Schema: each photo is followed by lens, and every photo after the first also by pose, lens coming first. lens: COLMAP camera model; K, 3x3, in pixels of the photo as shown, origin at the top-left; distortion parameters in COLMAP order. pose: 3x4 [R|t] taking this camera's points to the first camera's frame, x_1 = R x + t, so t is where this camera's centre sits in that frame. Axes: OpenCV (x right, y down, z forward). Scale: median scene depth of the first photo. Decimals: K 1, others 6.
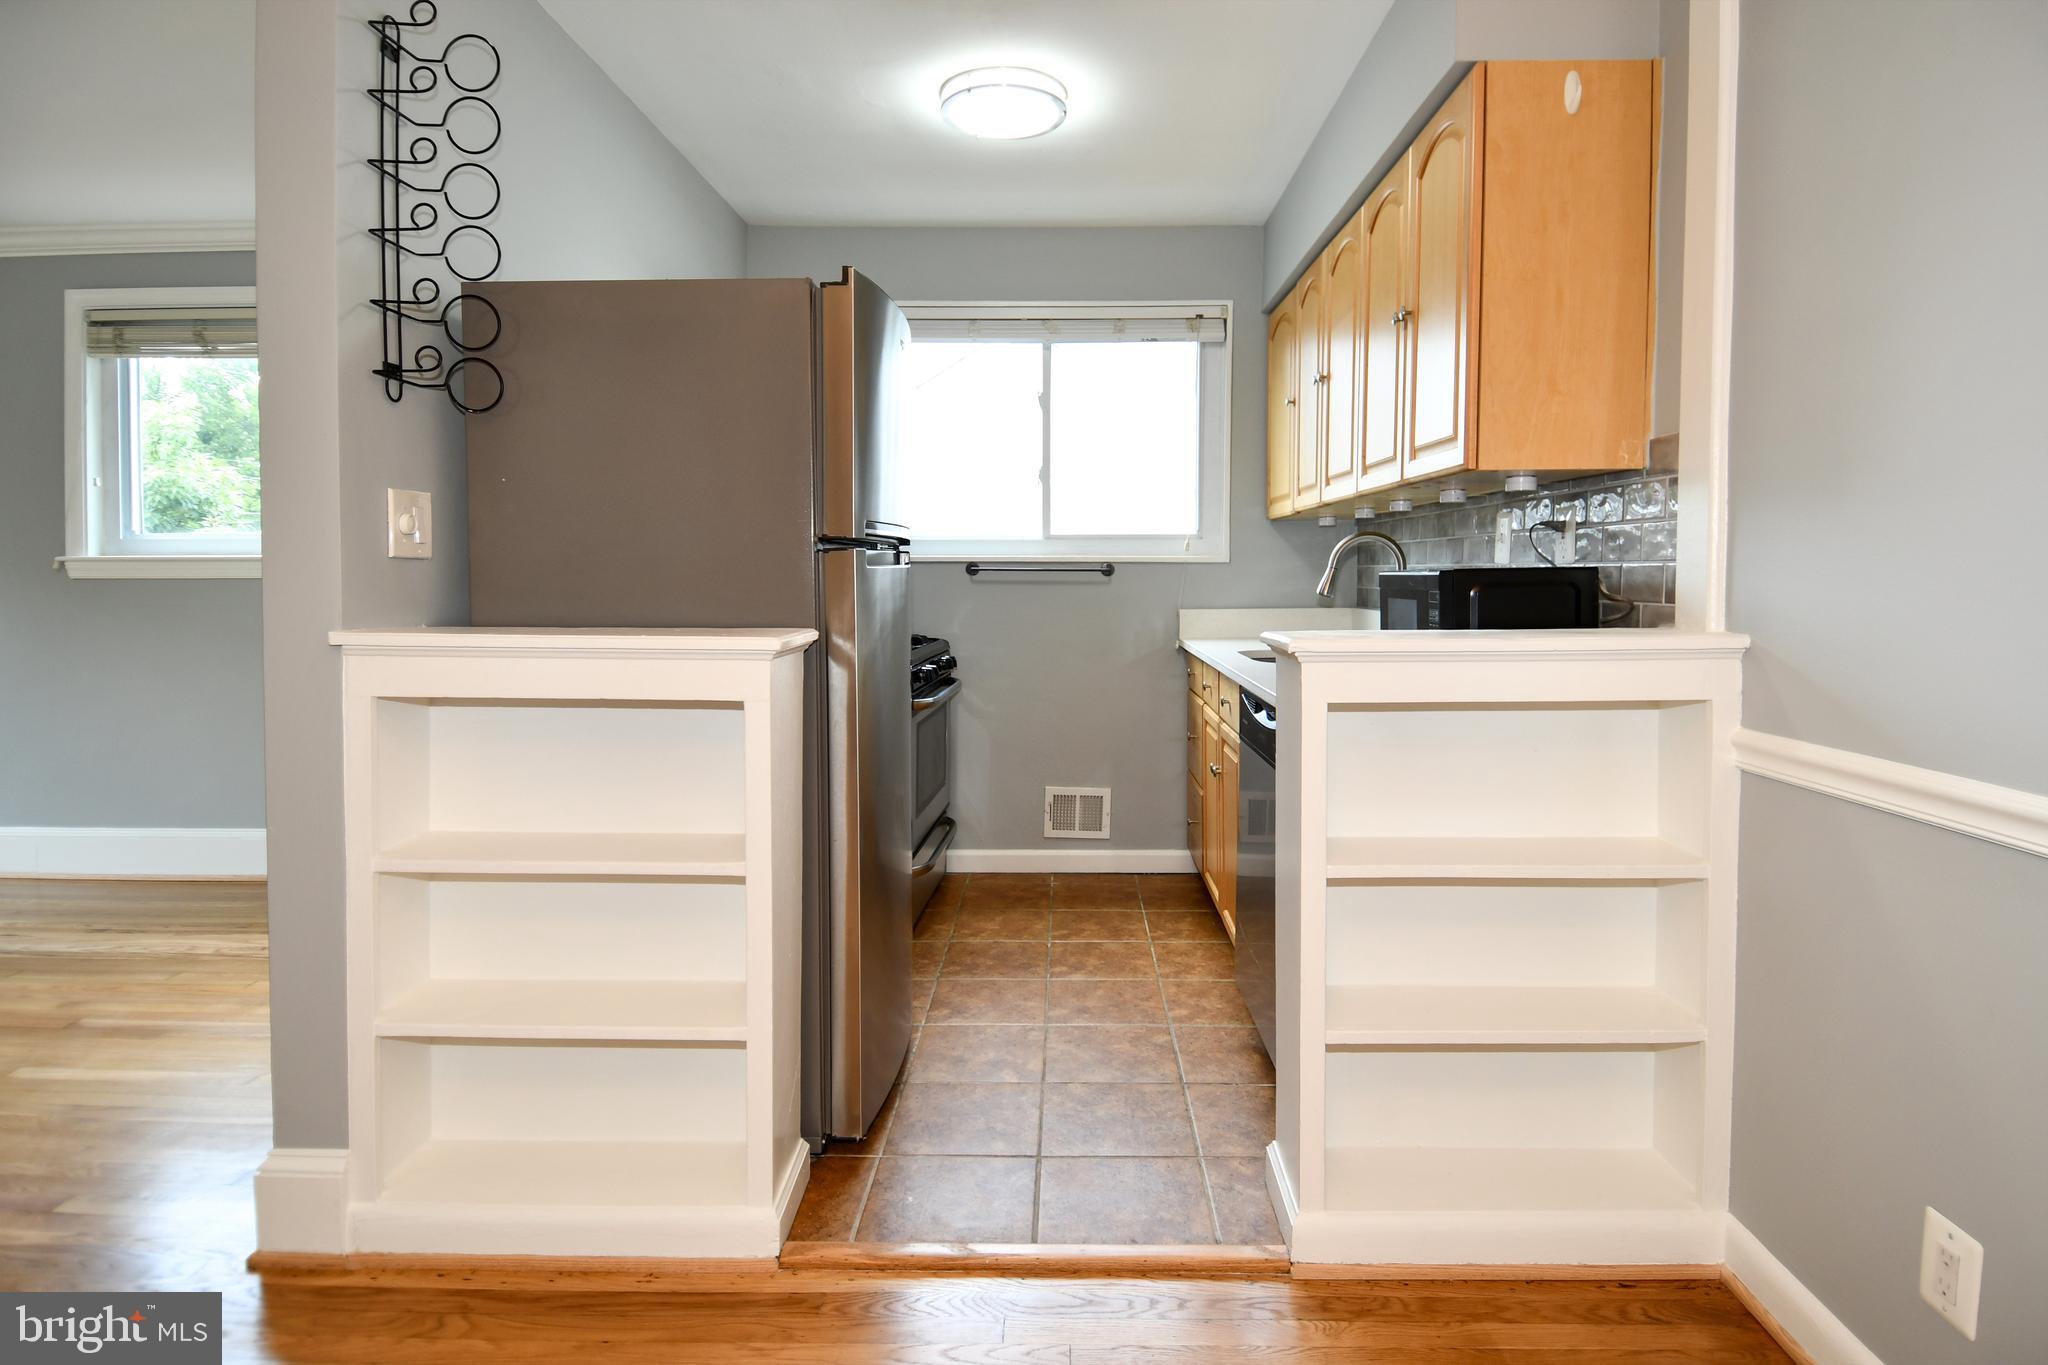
lens RADIAL K [[1093.9, 0, 1072.5], [0, 1093.9, 614.4], [0, 0, 1]] dist [0.048024, -0.039489]
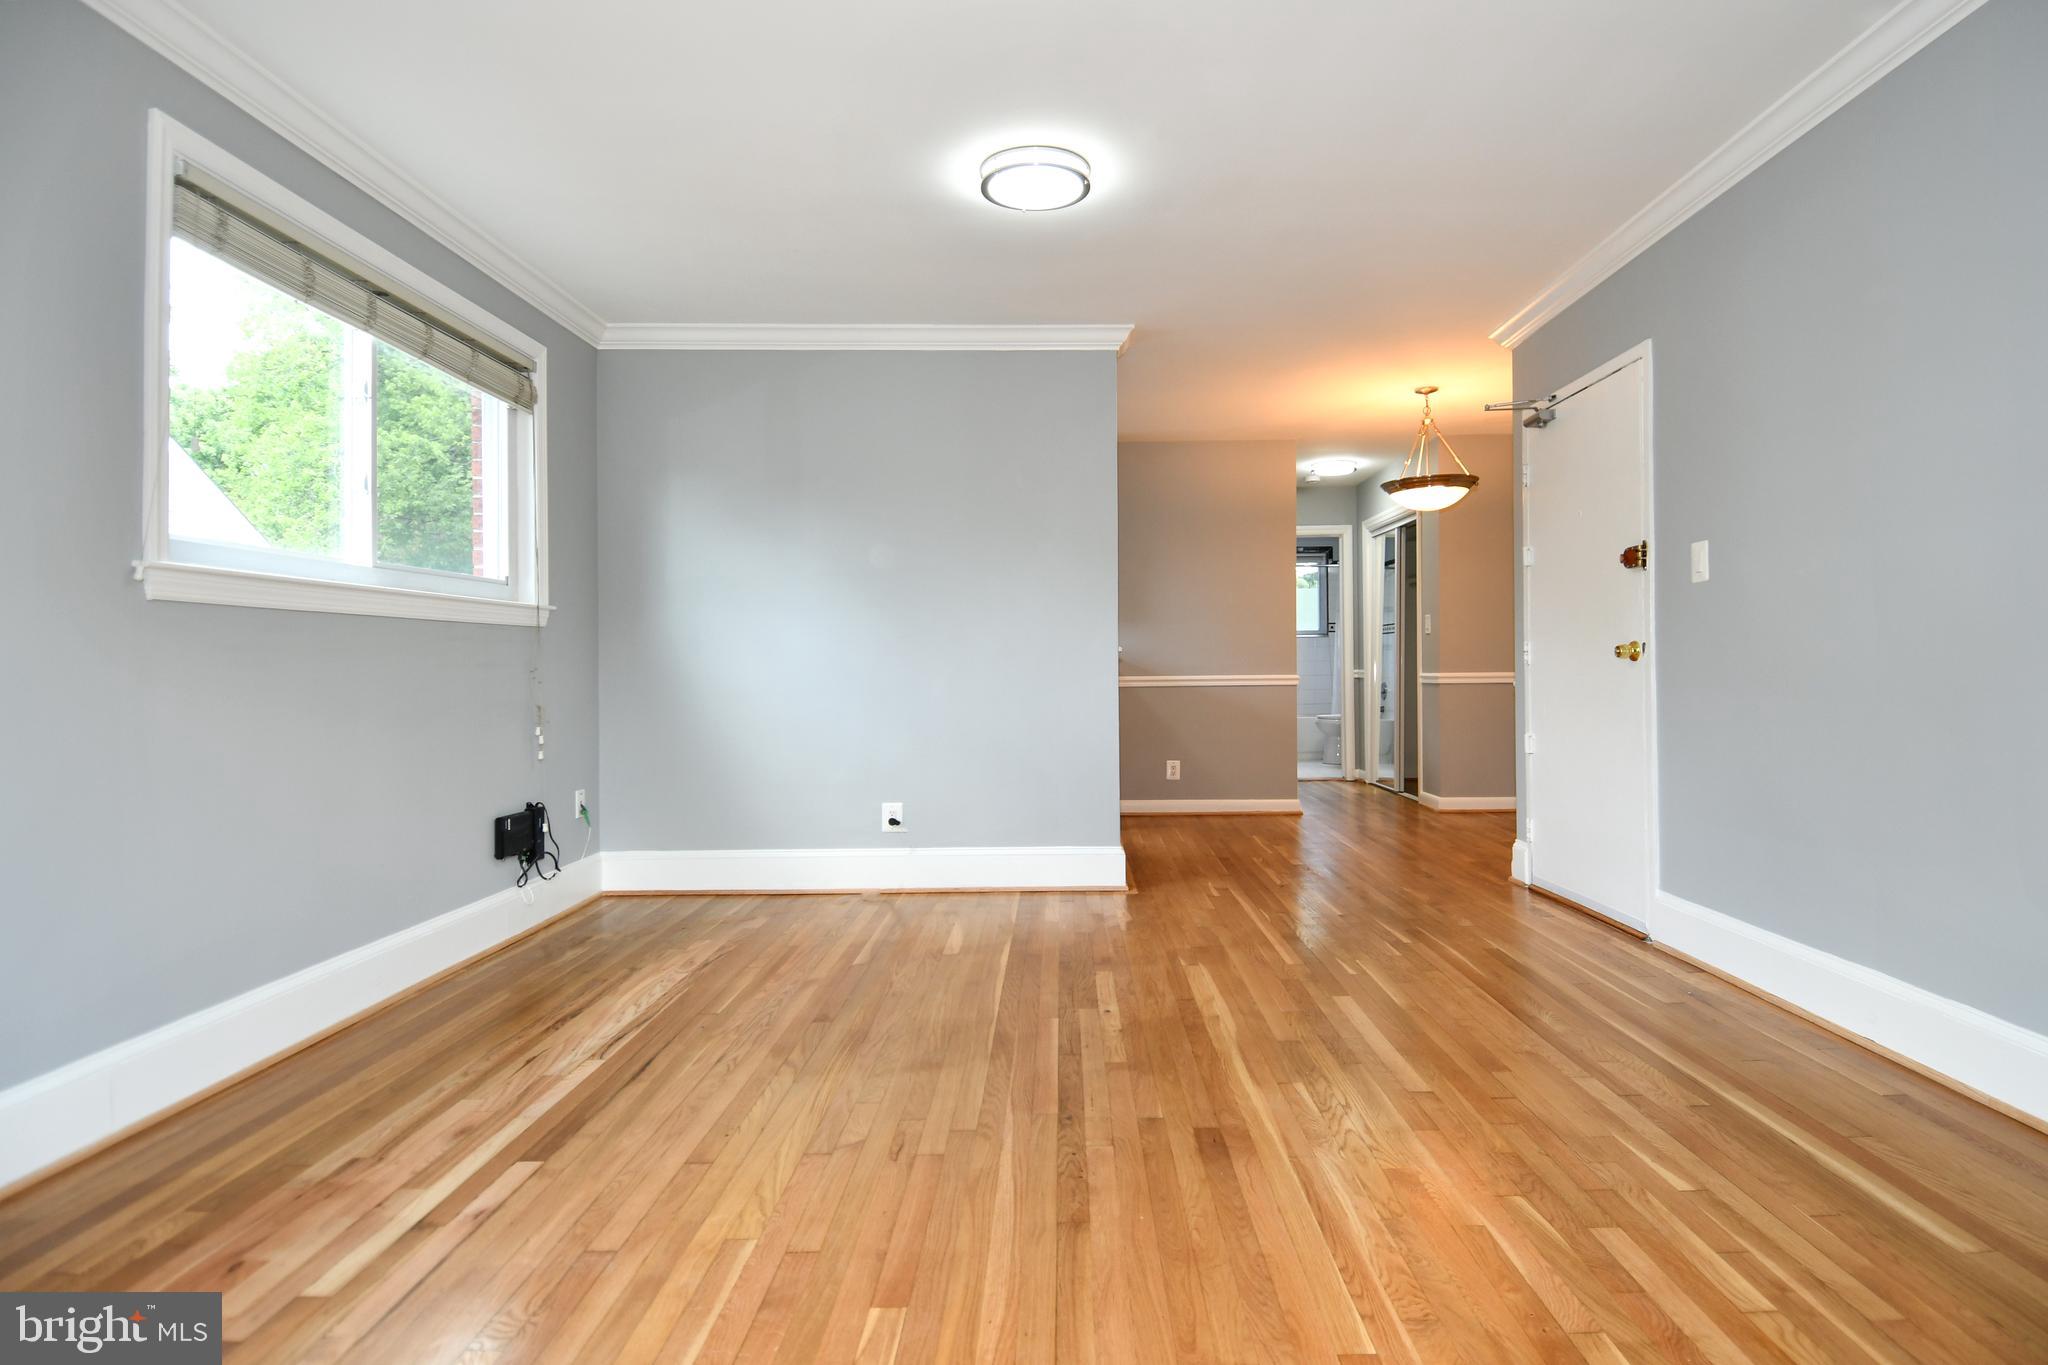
lens RADIAL K [[1052.4, 0, 1078.5], [0, 1052.4, 657.9], [0, 0, 1]] dist [0.043653, -0.047047]
pose [[-0.020224, 0.004974, 0.999783, -2.574931], [0.040922, 0.999154, -0.004143, 0.036647], [-0.998958, 0.040830, -0.020411, 0.924935]]
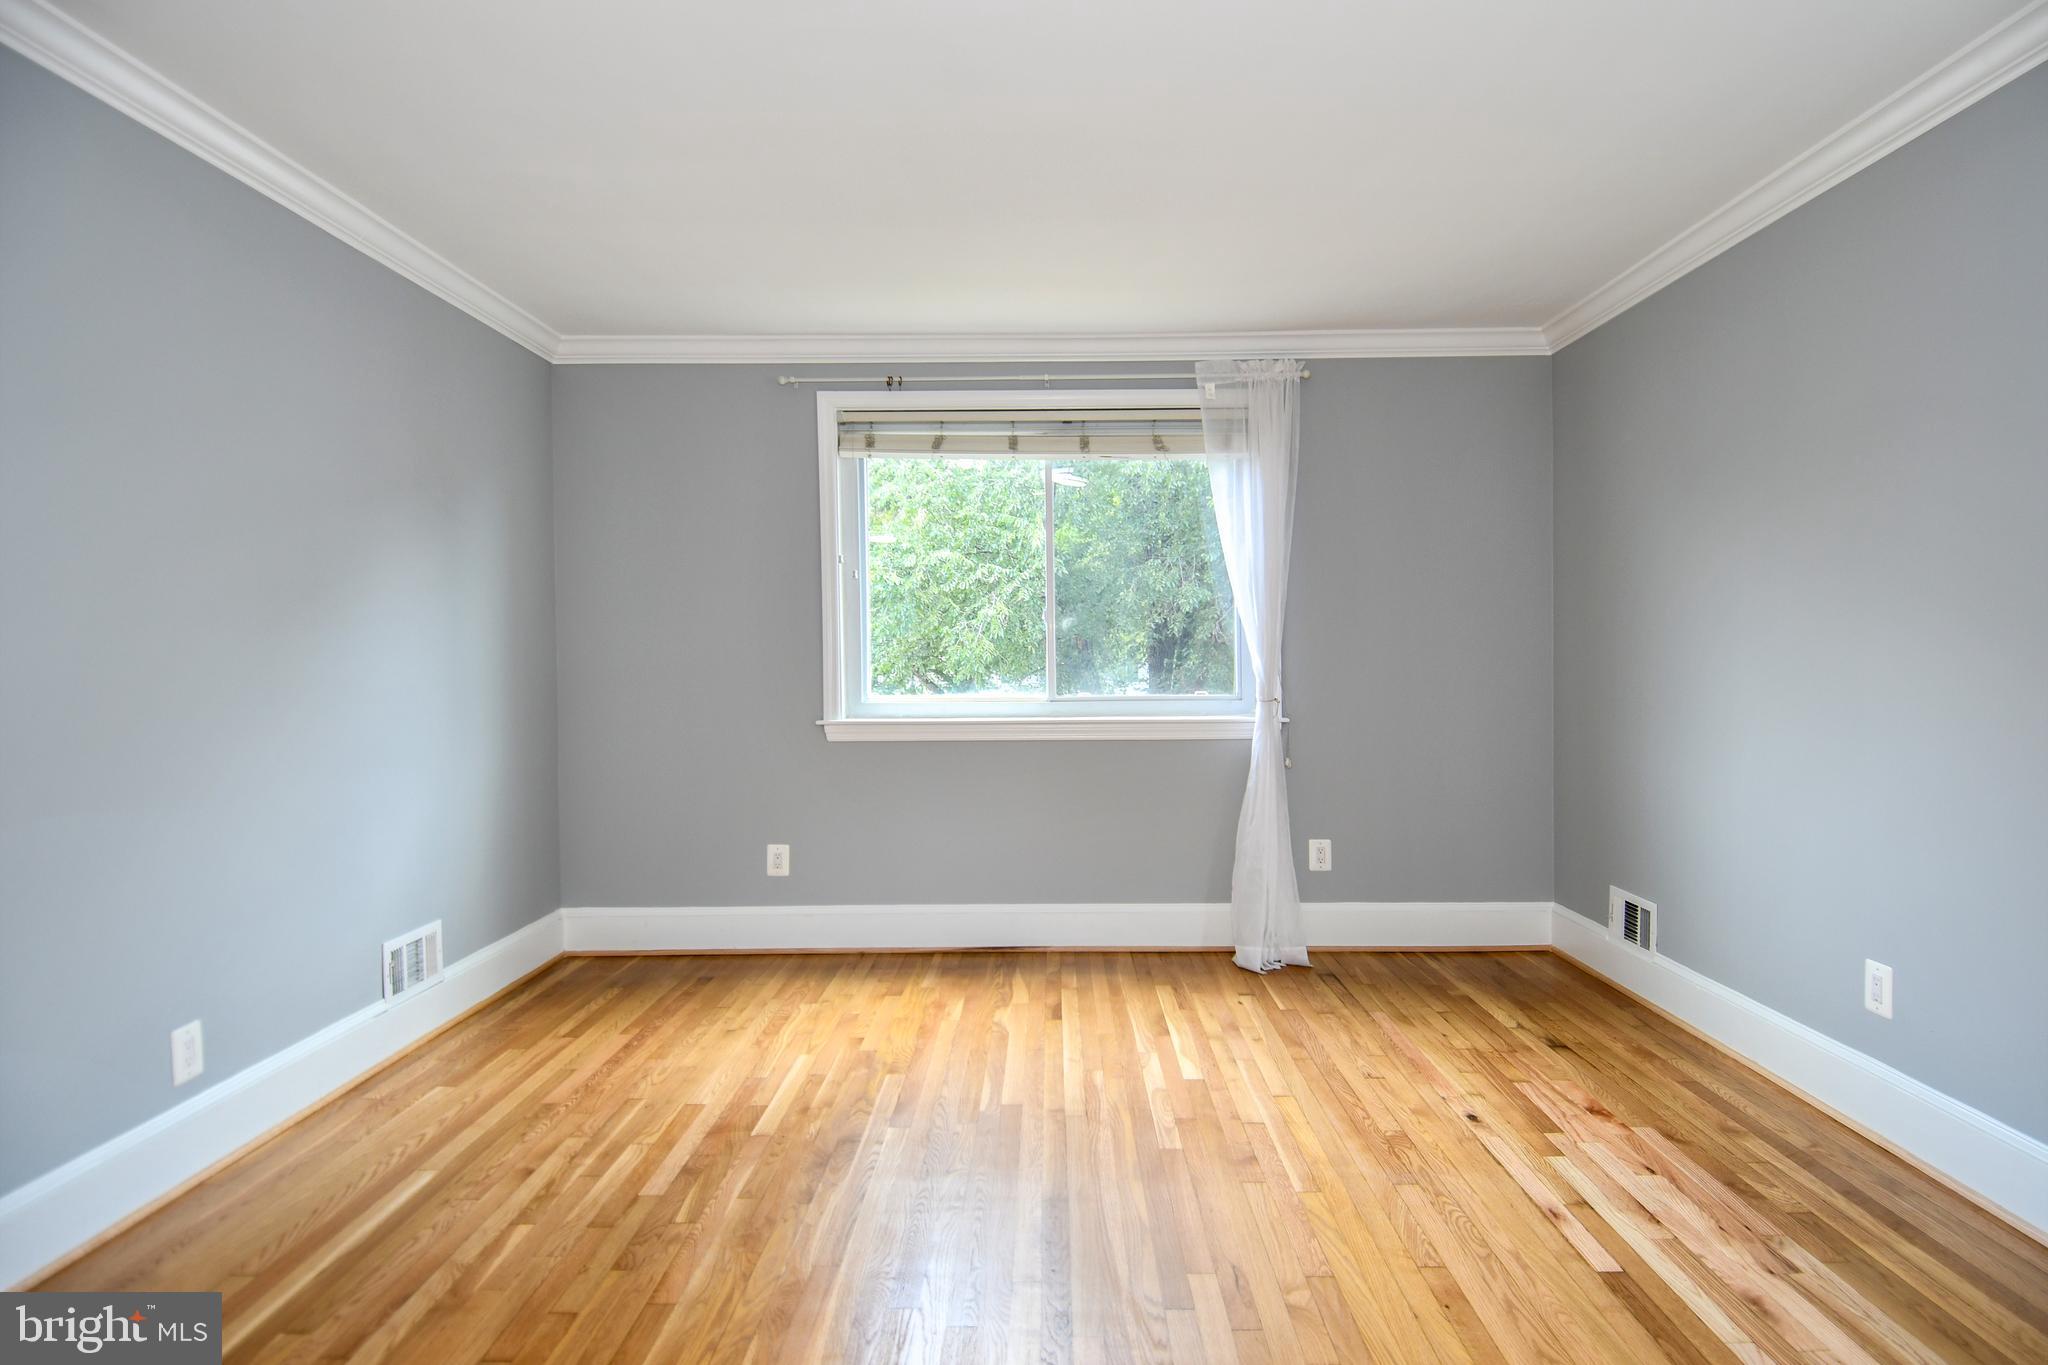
lens RADIAL K [[1090.6, 0, 1043.1], [0, 1090.6, 661.8], [0, 0, 1]] dist [0.045599, -0.053847]
pose [[-0.002431, 0.014838, -0.999887, -0.804029], [-0.021360, 0.999661, 0.014886, -0.065422], [0.999769, 0.021394, -0.002113, 0.909778]]
